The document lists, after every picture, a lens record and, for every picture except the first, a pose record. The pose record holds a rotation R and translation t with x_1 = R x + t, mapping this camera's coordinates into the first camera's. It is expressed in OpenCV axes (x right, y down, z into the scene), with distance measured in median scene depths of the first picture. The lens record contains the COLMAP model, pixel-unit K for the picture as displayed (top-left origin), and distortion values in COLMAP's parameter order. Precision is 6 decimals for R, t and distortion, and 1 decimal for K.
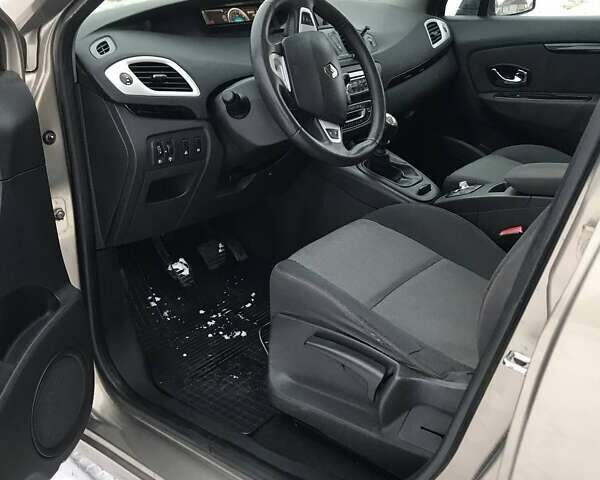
lens RADIAL K [[612.6, 0, 300.0], [0, 612.6, 240.0], [0, 0, 1]] dist [0.001814, -0.020497]
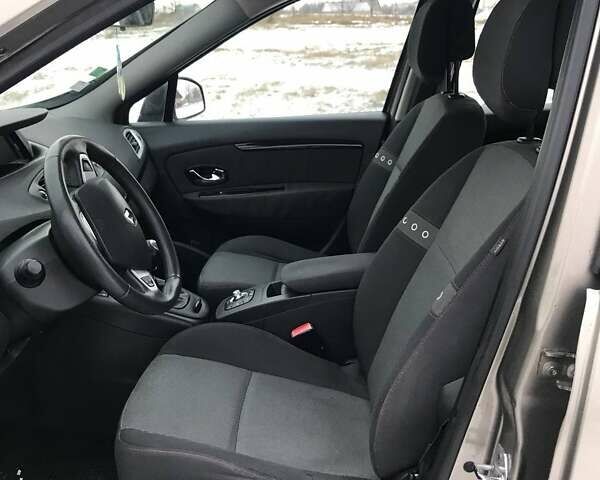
lens RADIAL K [[612.6, 0, 300.0], [0, 612.6, 240.0], [0, 0, 1]] dist [0.001814, -0.020497]
pose [[0.816441, -0.173288, 0.550813, -0.157780], [0.238443, 0.969956, -0.048280, -0.082023], [-0.525898, 0.170756, 0.833231, 0.056735]]
